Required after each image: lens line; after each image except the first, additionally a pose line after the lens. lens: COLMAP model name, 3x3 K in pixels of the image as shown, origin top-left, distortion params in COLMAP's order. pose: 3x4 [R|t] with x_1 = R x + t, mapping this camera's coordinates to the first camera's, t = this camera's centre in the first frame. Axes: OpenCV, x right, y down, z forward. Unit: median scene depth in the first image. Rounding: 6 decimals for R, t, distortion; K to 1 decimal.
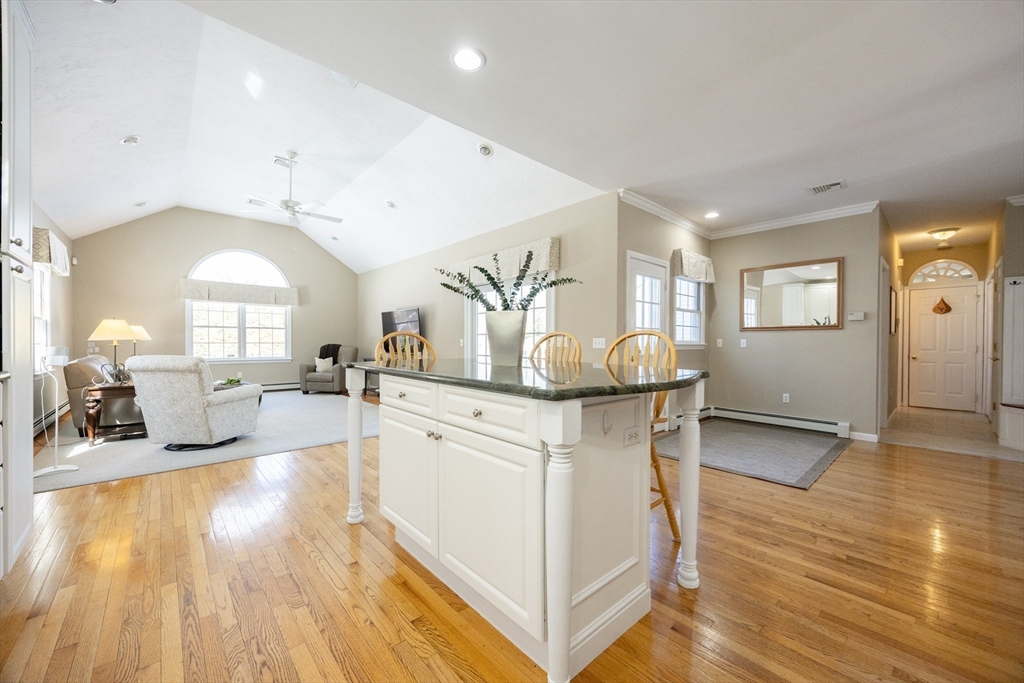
lens RADIAL K [[392.5, 0, 512.4], [0, 392.5, 345.8], [0, 0, 1]] dist [-0.000608, -0.000172]
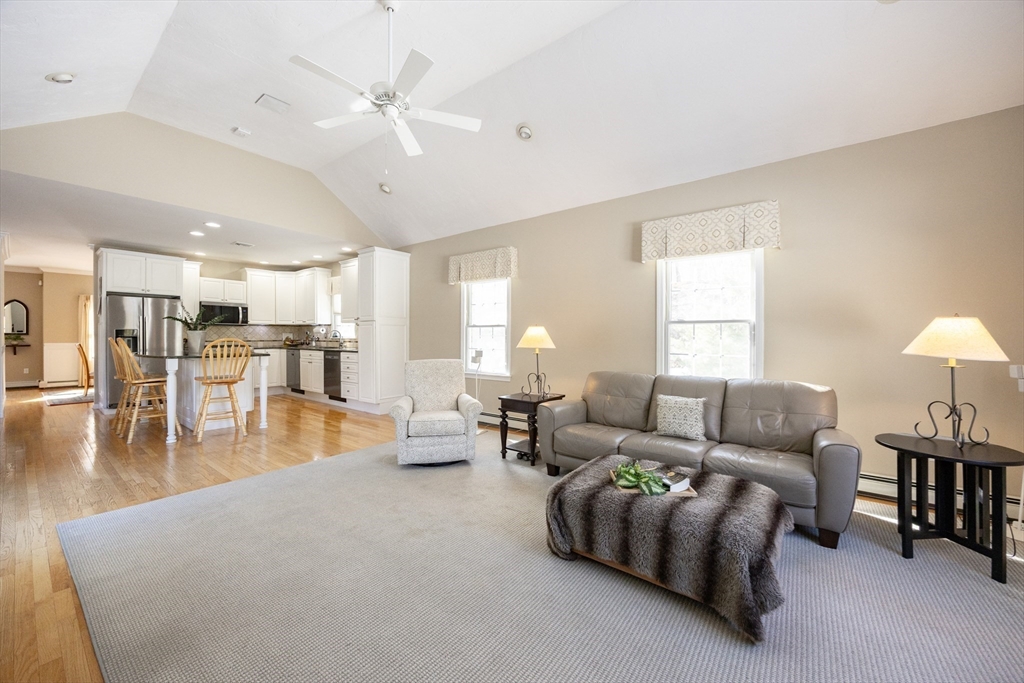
lens RADIAL K [[386.5, 0, 512.3], [0, 386.5, 338.7], [0, 0, 1]] dist [-0.000506, -0.003270]
pose [[-0.983632, -0.005573, -0.180105, -0.801231], [-0.008967, 0.999797, 0.018031, -0.054039], [0.179968, 0.019351, -0.983482, 1.959191]]
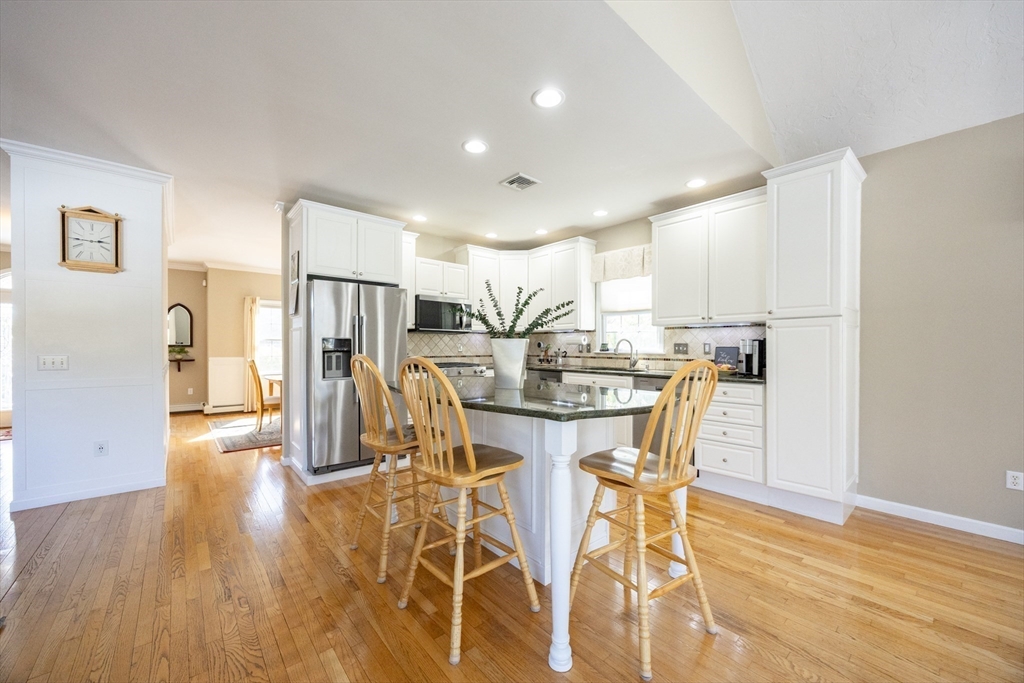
lens RADIAL K [[396.1, 0, 508.7], [0, 396.1, 351.9], [0, 0, 1]] dist [-0.000342, -0.000077]
pose [[-0.999336, -0.007518, 0.035649, -0.032908], [-0.006682, 0.999701, 0.023511, -0.042497], [-0.035815, 0.023257, -0.999088, 1.121431]]
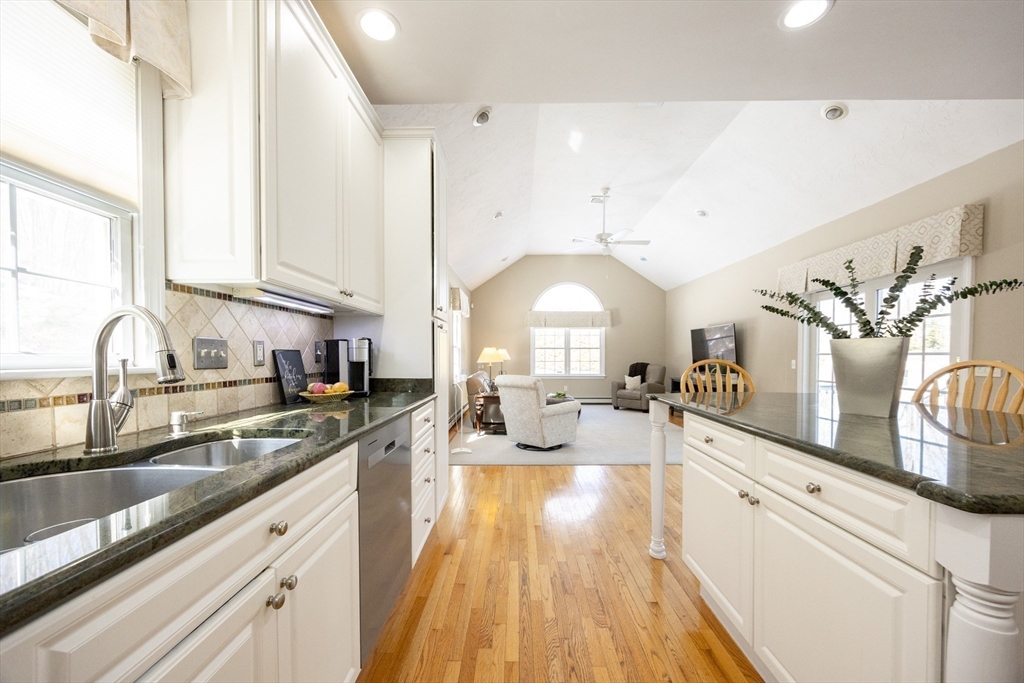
lens RADIAL K [[397.0, 0, 510.3], [0, 397.0, 365.6], [0, 0, 1]] dist [-0.002122, -0.000419]
pose [[0.731125, 0.012605, -0.682127, 0.000235], [-0.002482, 0.999872, 0.015816, -0.025378], [0.682239, -0.009870, 0.731063, 0.018069]]
